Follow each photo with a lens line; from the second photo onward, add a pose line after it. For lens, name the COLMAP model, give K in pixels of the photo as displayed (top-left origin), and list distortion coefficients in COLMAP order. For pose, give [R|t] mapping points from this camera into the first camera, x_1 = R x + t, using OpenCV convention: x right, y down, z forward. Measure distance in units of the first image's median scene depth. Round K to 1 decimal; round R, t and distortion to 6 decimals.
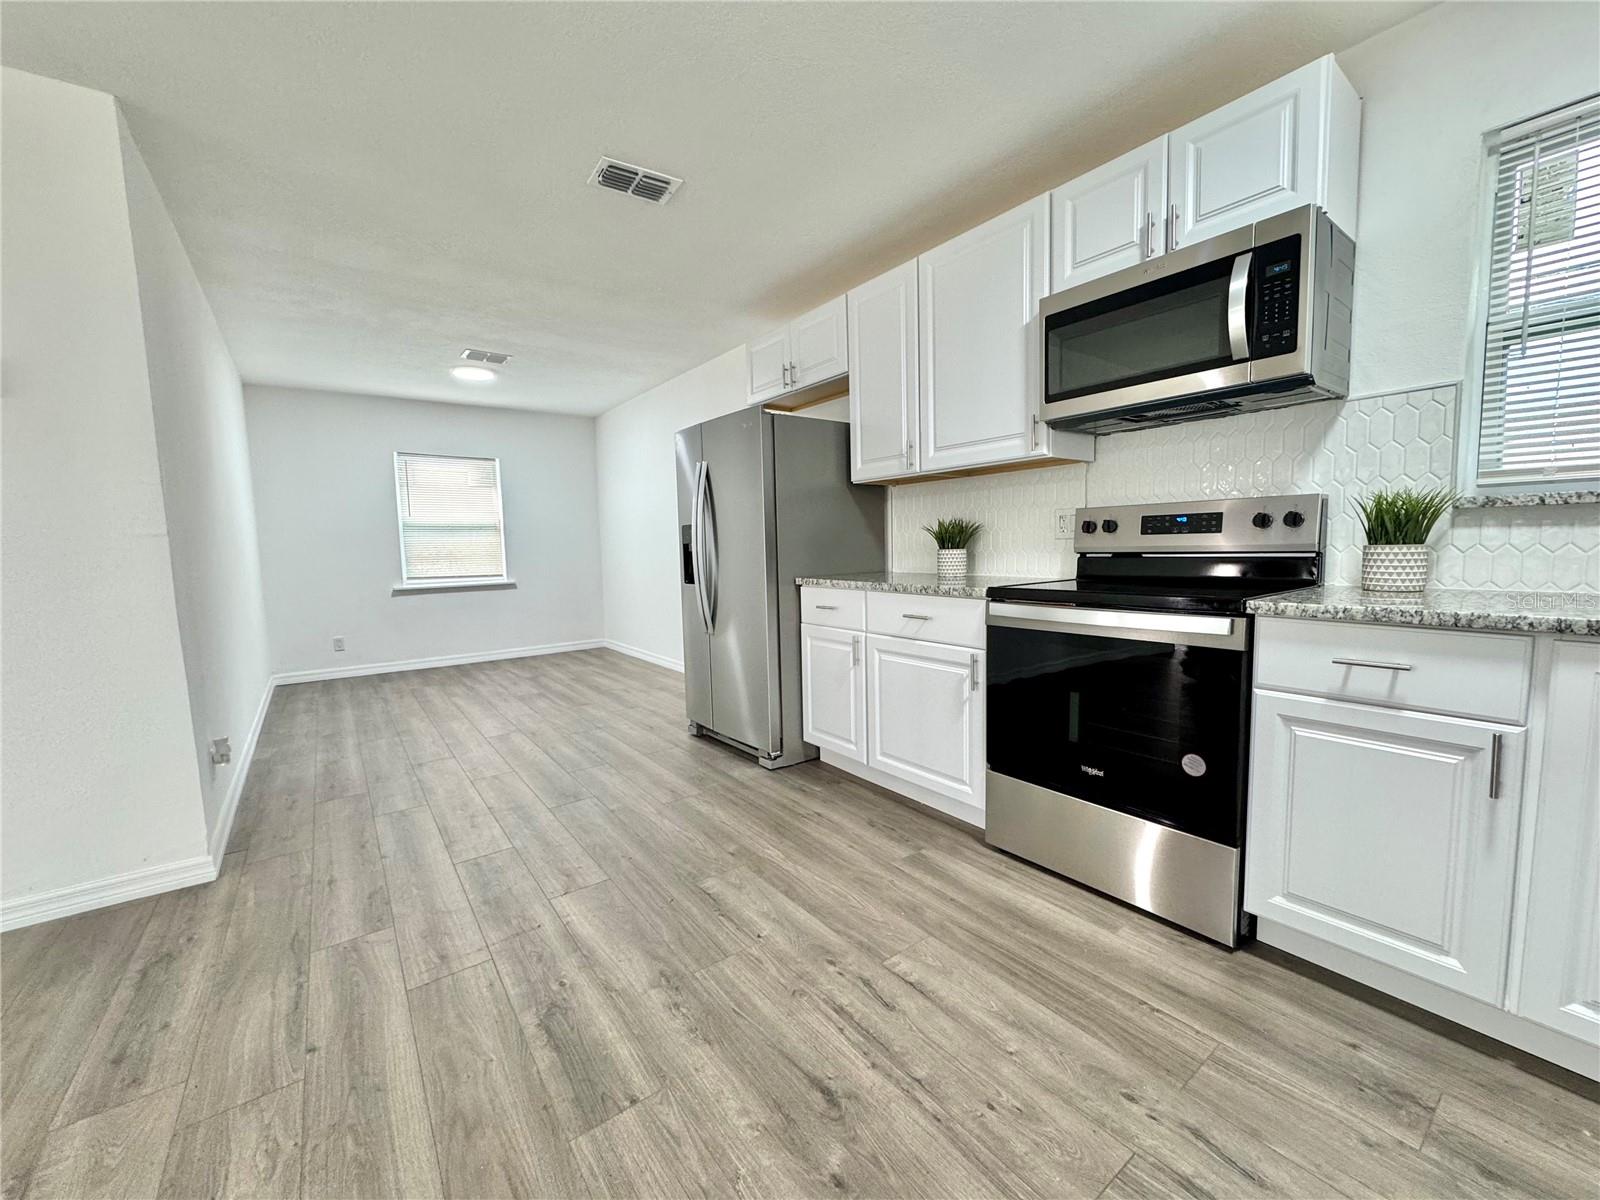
lens RADIAL K [[638.6, 0, 800.0], [0, 638.6, 600.0], [0, 0, 1]] dist [-0.001236, -0.000136]
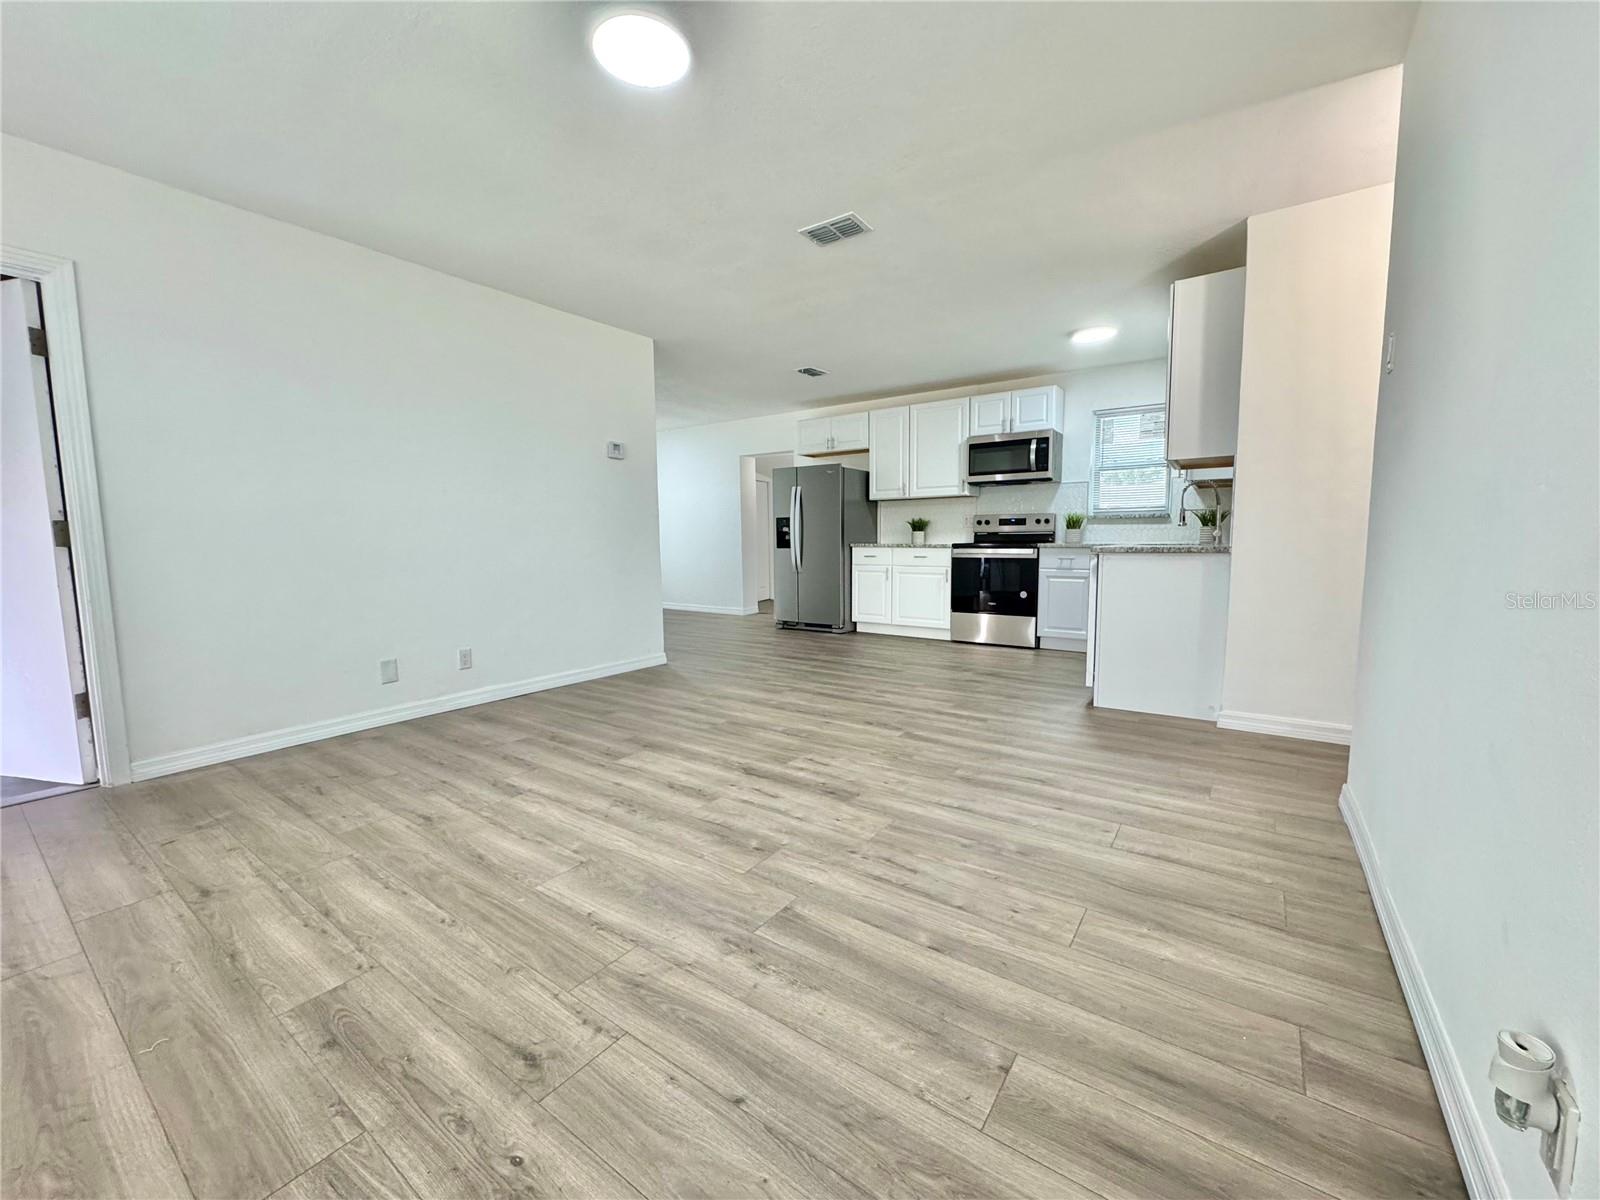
lens RADIAL K [[638.6, 0, 800.0], [0, 638.6, 600.0], [0, 0, 1]] dist [-0.001236, -0.000136]
pose [[0.952173, -0.014531, 0.305214, -1.167222], [0.012953, 0.999890, 0.007194, 0.193856], [-0.305285, -0.002897, 0.952257, -1.401817]]
